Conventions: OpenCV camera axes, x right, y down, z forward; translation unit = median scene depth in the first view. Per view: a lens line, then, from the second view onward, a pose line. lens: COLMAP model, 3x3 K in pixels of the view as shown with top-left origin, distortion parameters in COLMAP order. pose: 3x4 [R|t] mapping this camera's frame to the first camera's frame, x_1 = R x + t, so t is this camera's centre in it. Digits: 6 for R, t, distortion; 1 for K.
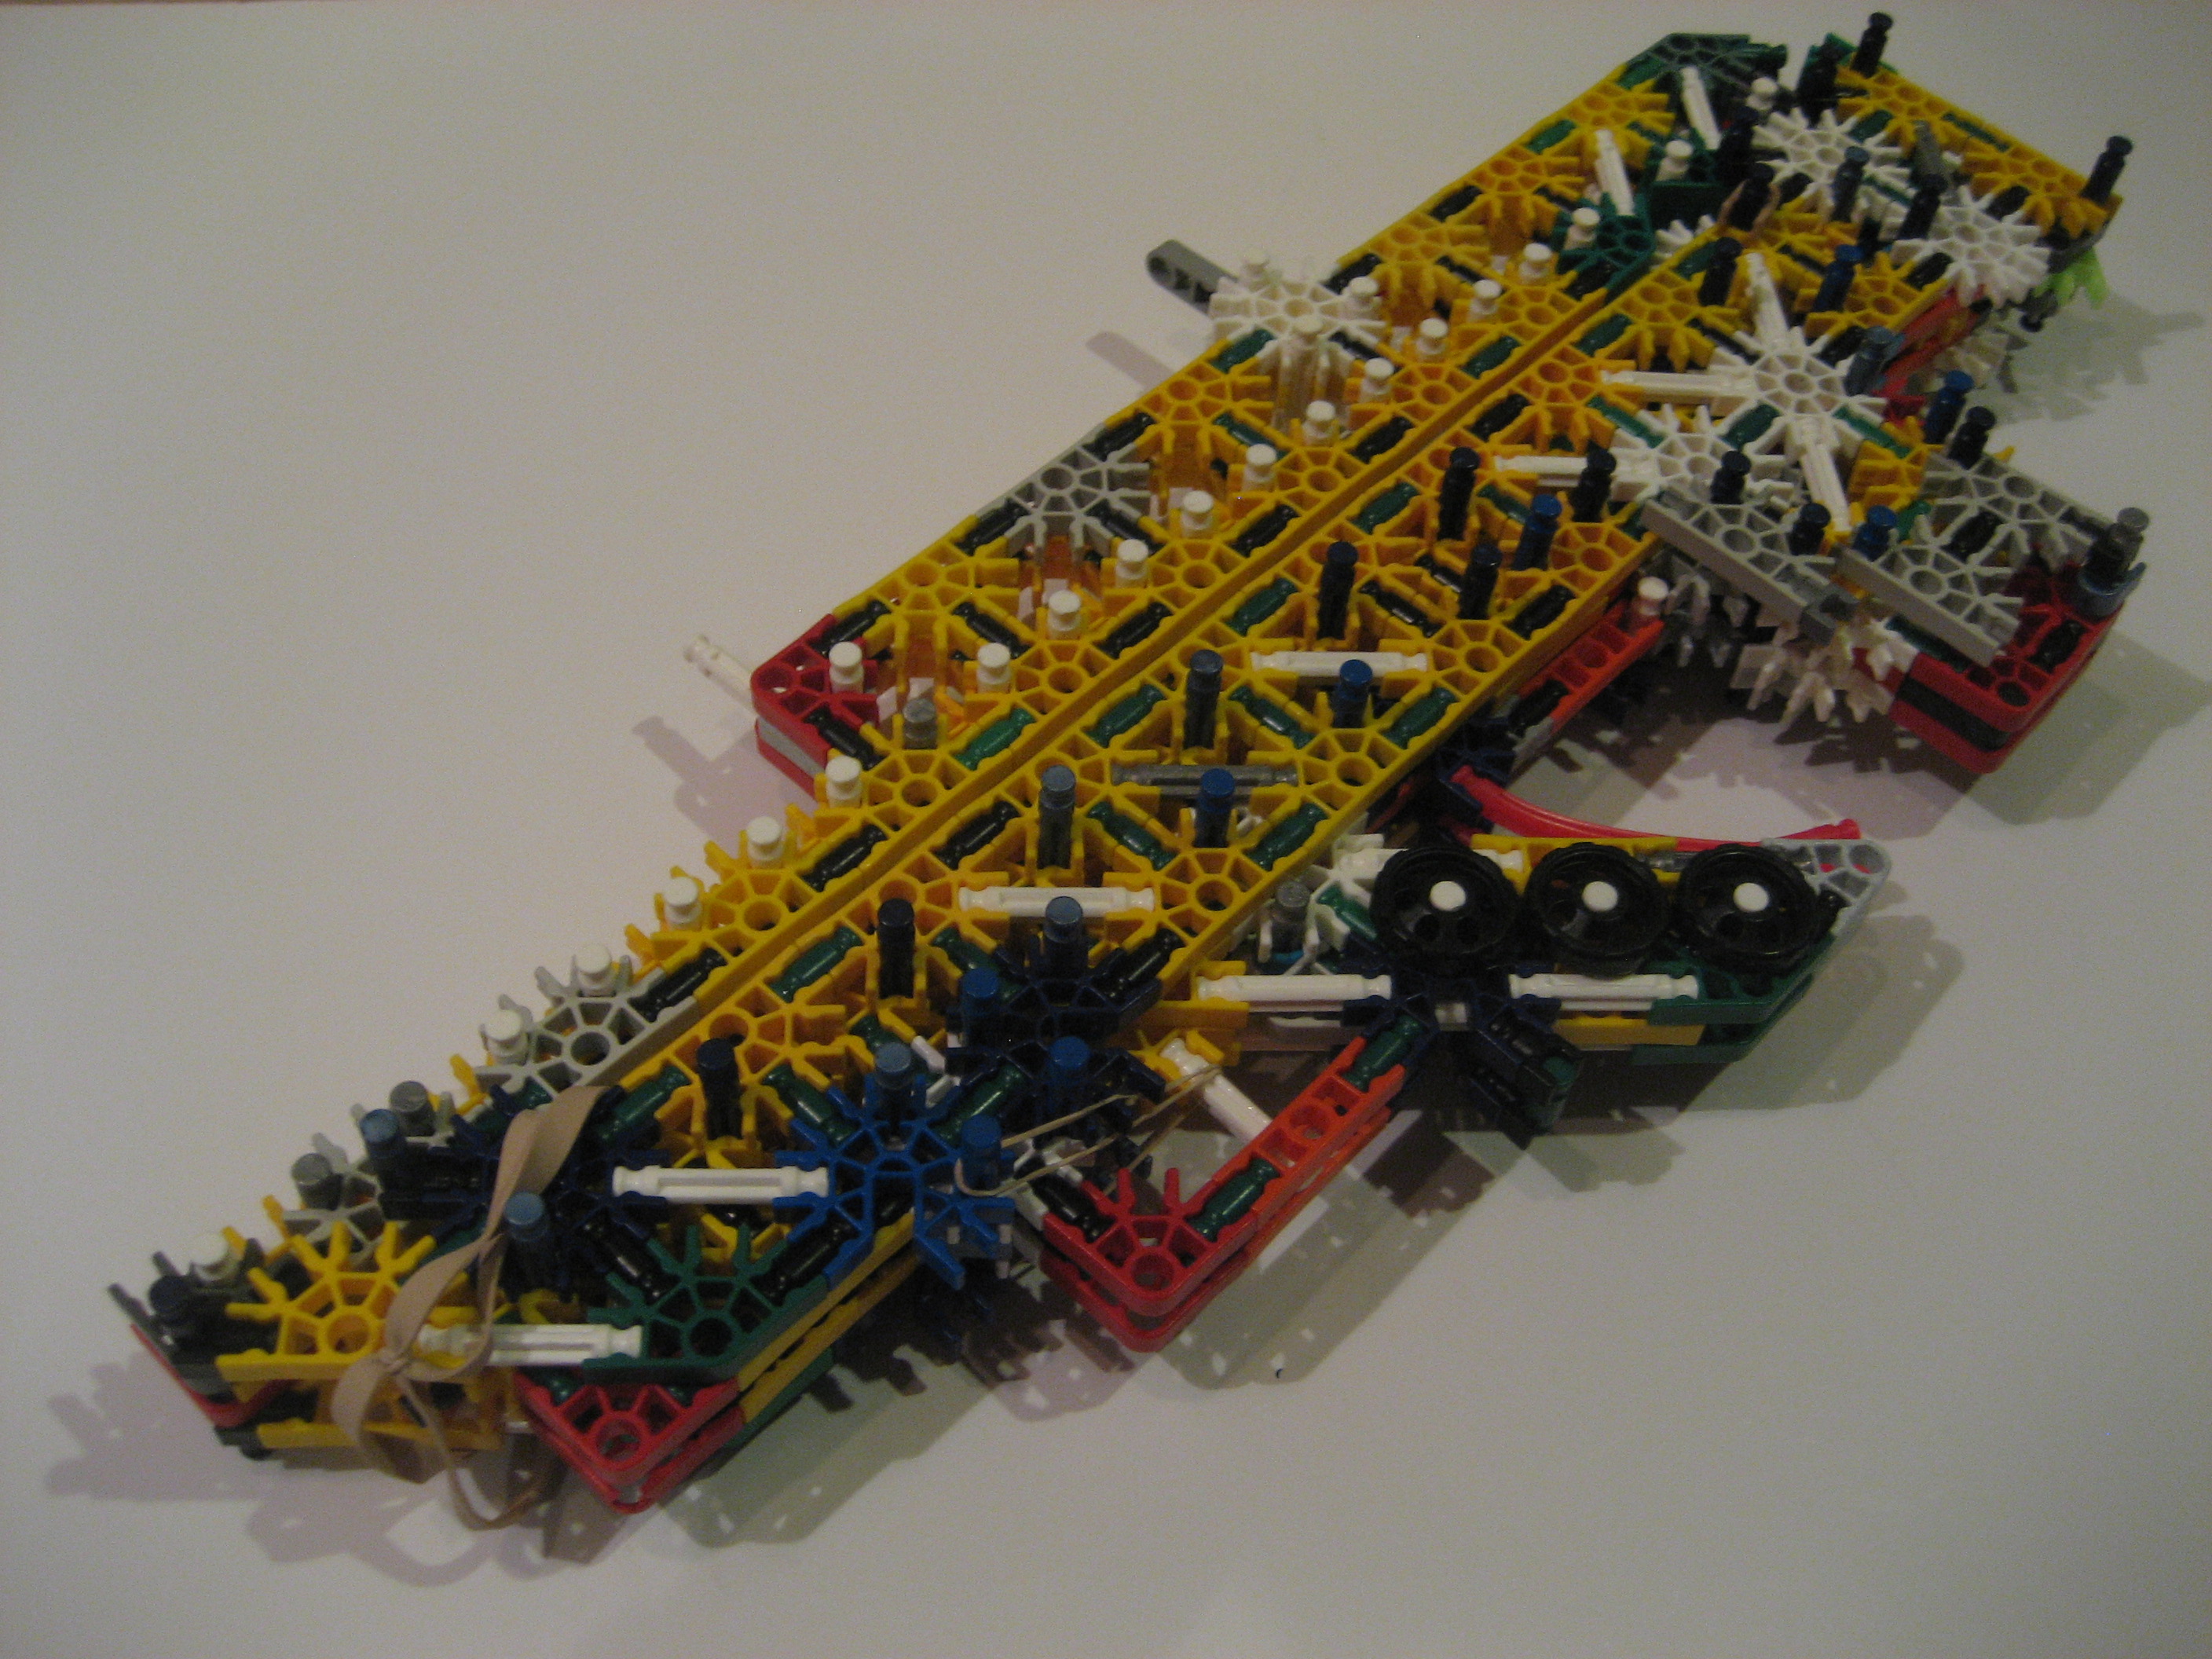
lens RADIAL K [[2271.0, 0, 1106.0], [0, 2271.0, 829.5], [0, 0, 1]] dist [-0.107272, 0.110266]
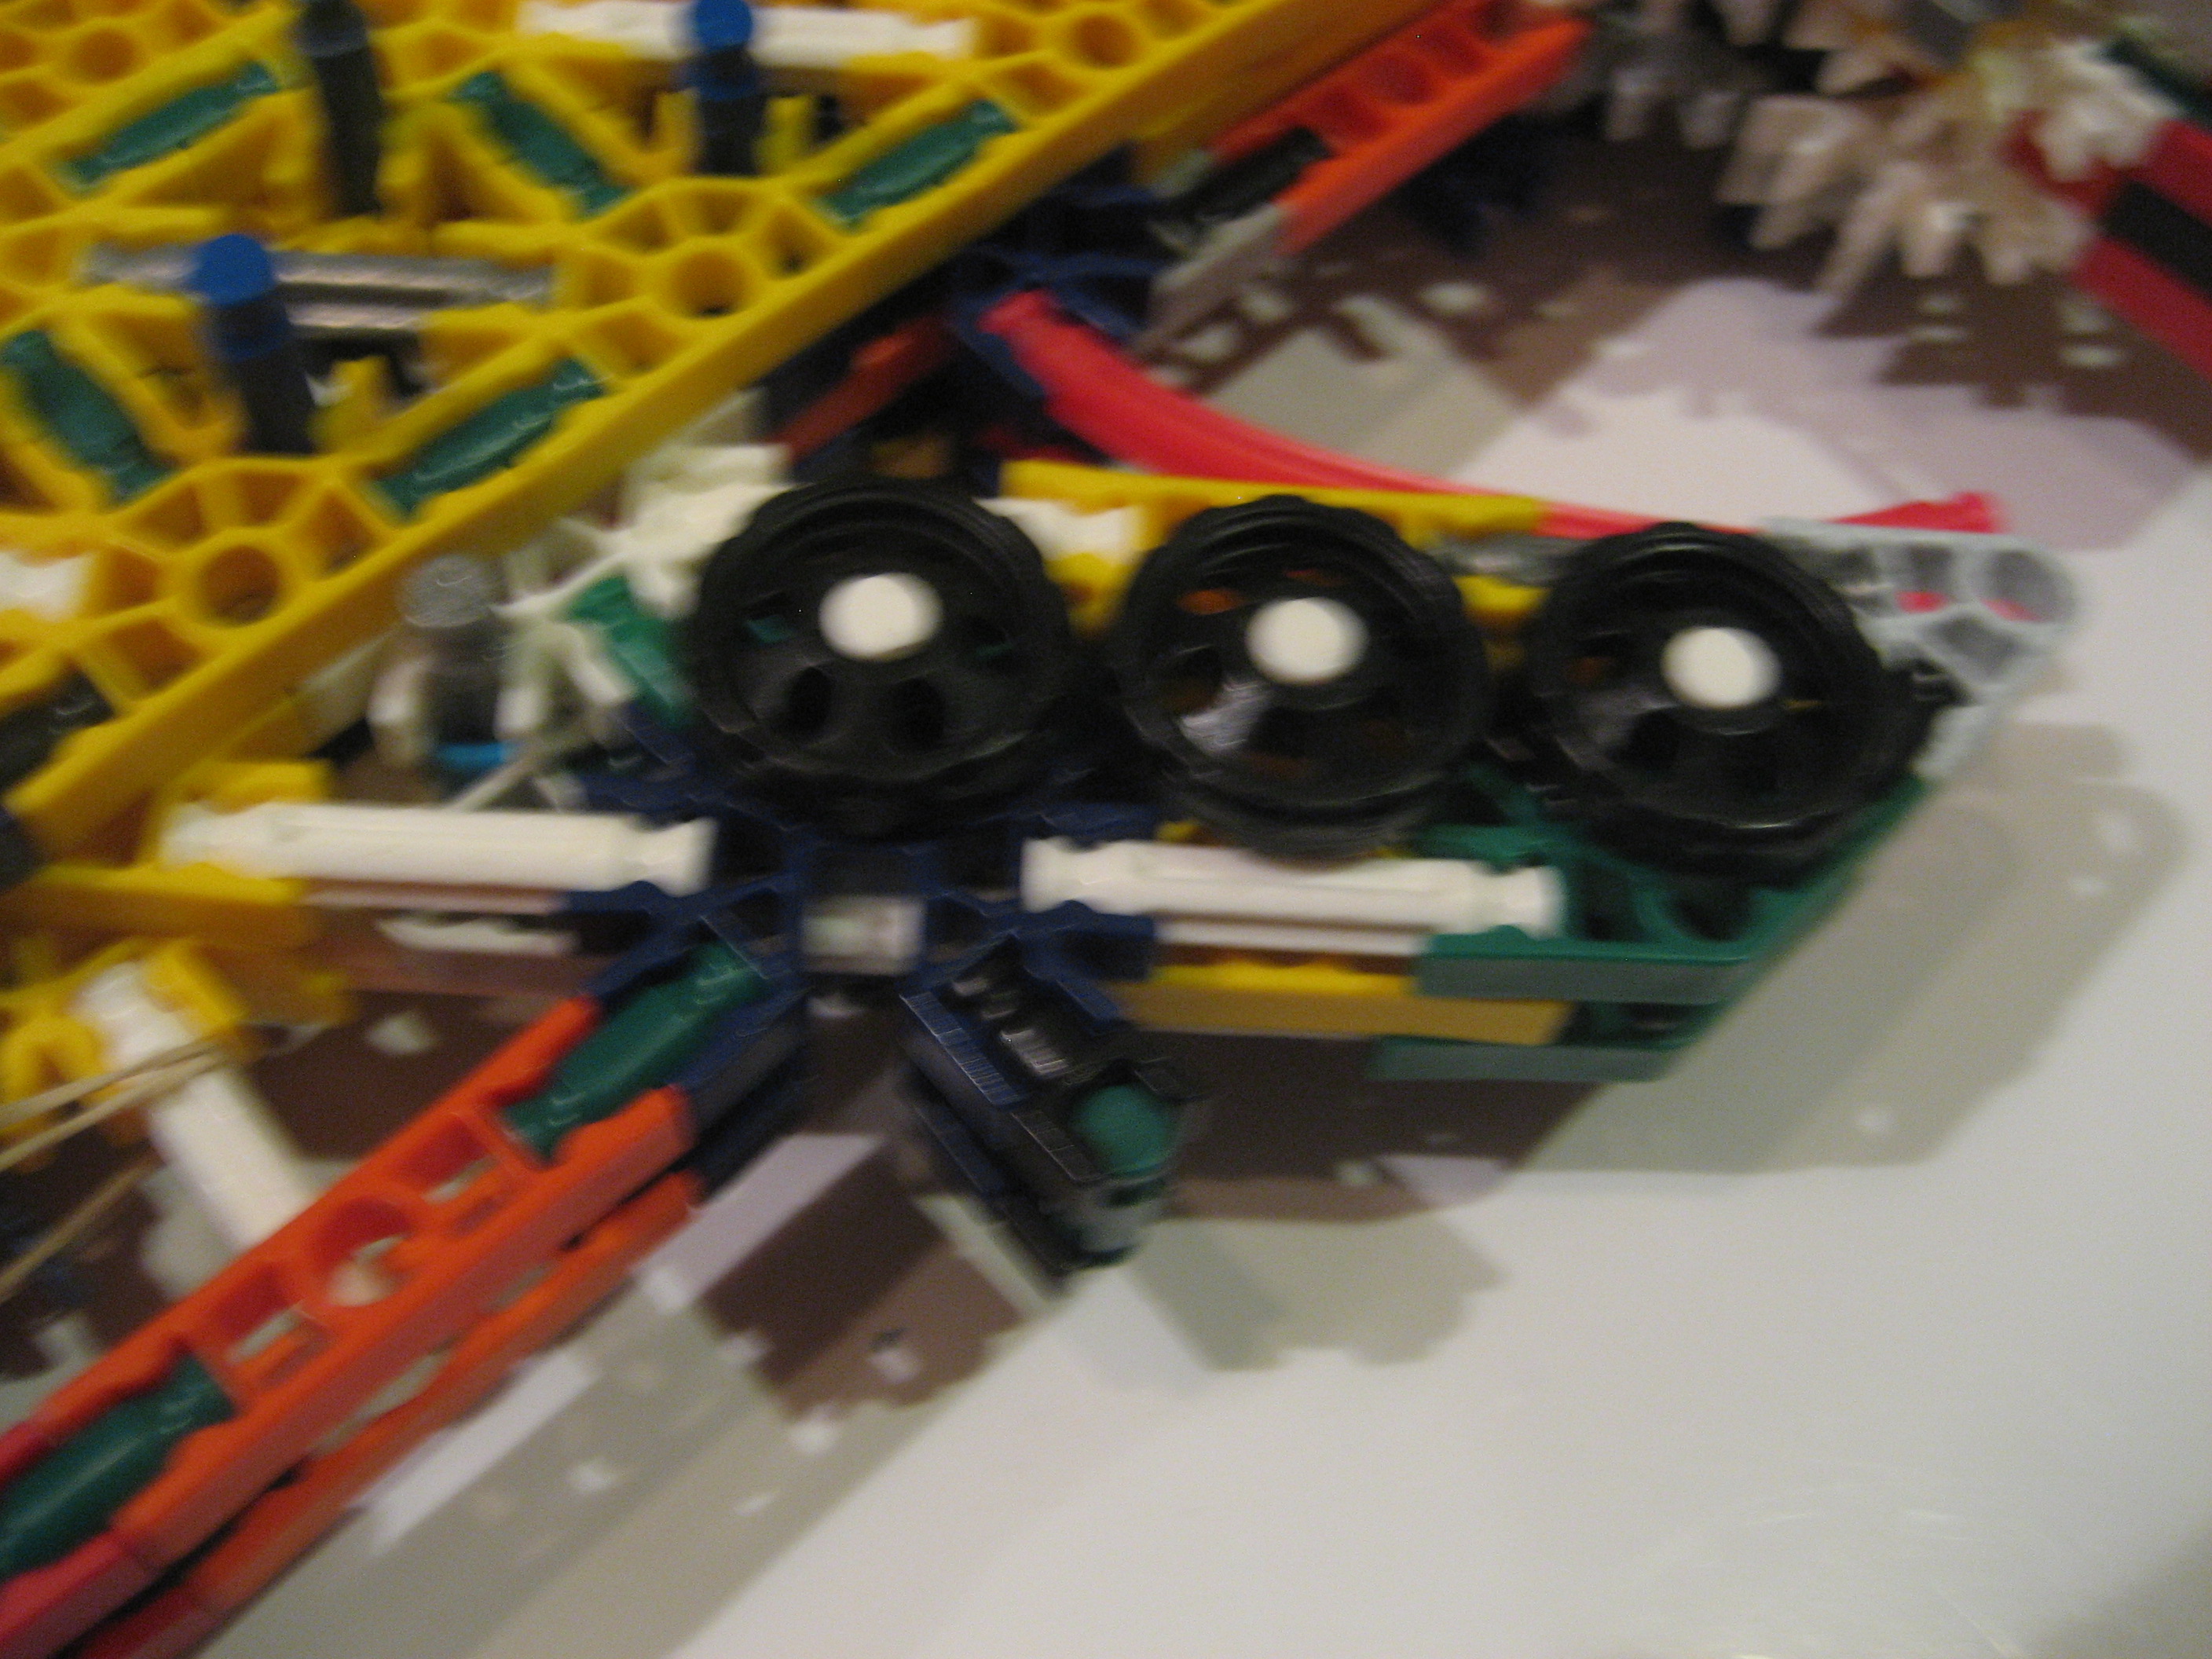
lens RADIAL K [[2271.0, 0, 1106.0], [0, 2271.0, 829.5], [0, 0, 1]] dist [-0.107272, 0.110266]
pose [[0.998566, 0.053535, -0.000561, 0.183579], [-0.053039, 0.990621, 0.125925, 0.014932], [0.007297, -0.125714, 0.992040, 0.615022]]
